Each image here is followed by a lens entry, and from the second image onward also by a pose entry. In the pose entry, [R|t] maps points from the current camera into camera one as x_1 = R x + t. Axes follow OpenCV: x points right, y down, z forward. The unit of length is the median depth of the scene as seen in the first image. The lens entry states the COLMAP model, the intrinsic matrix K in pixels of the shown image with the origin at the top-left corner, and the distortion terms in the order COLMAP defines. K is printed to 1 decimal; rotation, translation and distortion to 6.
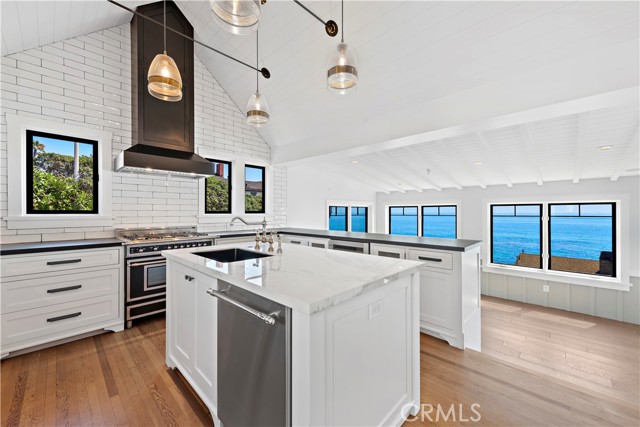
lens RADIAL K [[251.3, 0, 320.9], [0, 251.3, 212.2], [0, 0, 1]] dist [0.007707, -0.002931]
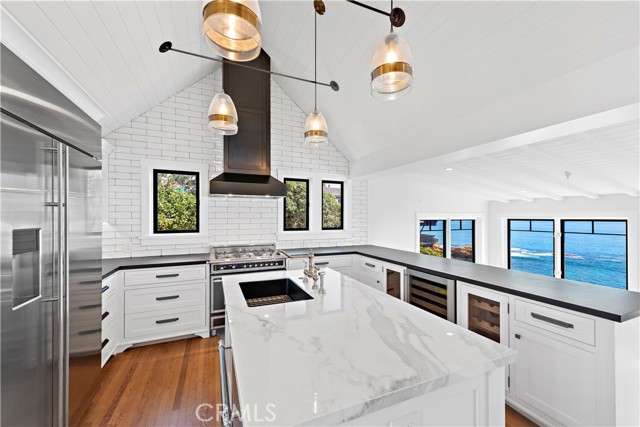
lens RADIAL K [[251.3, 0, 319.6], [0, 251.3, 215.7], [0, 0, 1]] dist [0.007707, -0.002931]
pose [[0.917799, -0.001440, -0.397042, 0.105860], [-0.000819, 0.999984, -0.005520, -0.062128], [0.397044, 0.005391, 0.917784, 0.117221]]
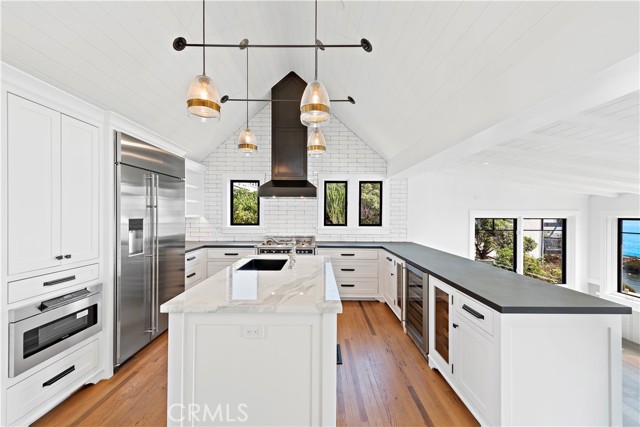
lens RADIAL K [[251.3, 0, 319.6], [0, 251.3, 212.5], [0, 0, 1]] dist [0.007707, -0.002931]
pose [[0.690311, -0.002512, -0.723509, 0.481064], [-0.005402, 0.999948, -0.008626, -0.059171], [0.723493, 0.009863, 0.690262, 0.159660]]
